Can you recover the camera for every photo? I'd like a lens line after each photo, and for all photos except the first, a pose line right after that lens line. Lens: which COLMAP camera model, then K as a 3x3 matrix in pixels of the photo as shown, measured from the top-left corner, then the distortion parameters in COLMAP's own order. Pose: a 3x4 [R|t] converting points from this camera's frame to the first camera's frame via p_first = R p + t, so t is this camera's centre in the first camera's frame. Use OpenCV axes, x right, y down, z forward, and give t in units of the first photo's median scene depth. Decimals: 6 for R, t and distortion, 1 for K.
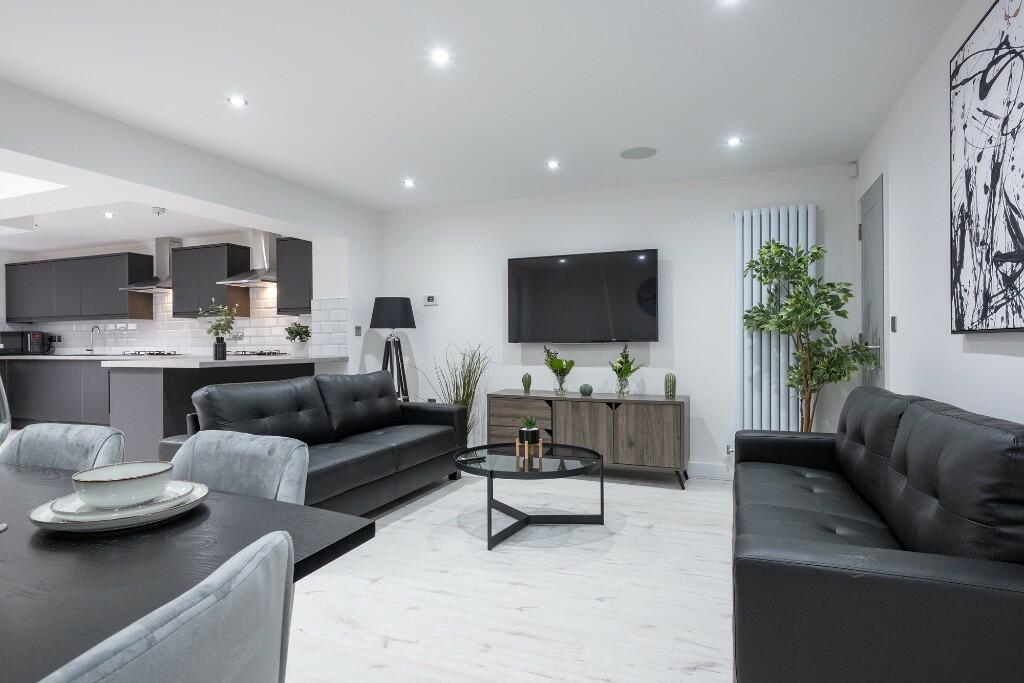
lens RADIAL K [[550.9, 0, 512.0], [0, 550.9, 341.5], [0, 0, 1]] dist [-0.003150, 0.000061]
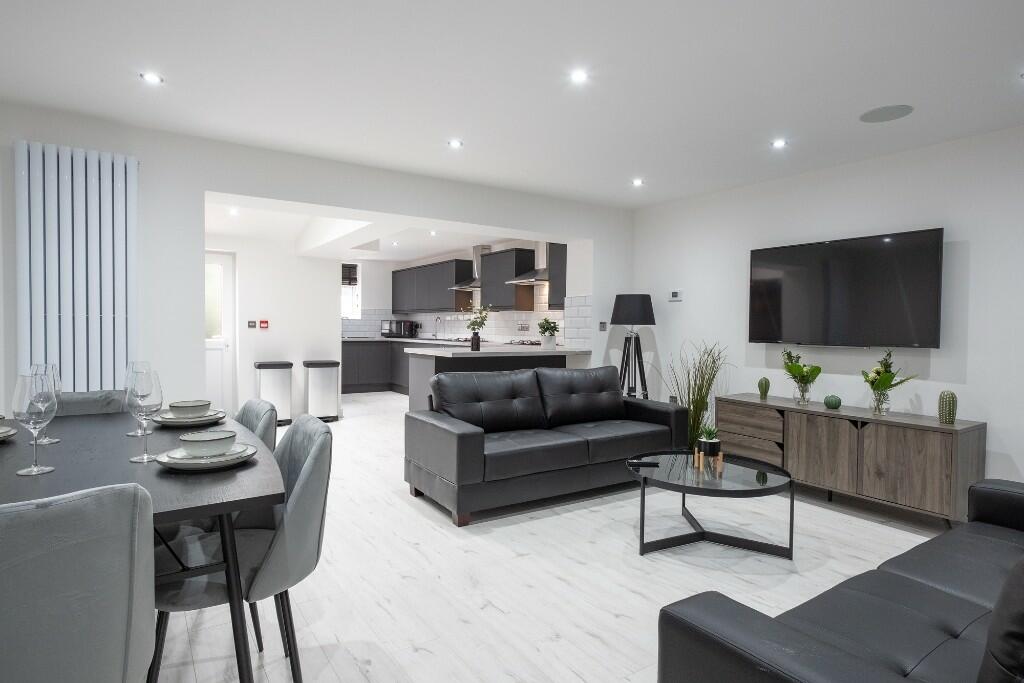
lens RADIAL K [[550.9, 0, 512.0], [0, 550.9, 341.5], [0, 0, 1]] dist [-0.003150, 0.000061]
pose [[0.833836, 0.030396, -0.551174, 0.187303], [-0.016879, 0.999420, 0.029582, -0.021826], [0.551754, -0.015363, 0.833866, 0.025256]]
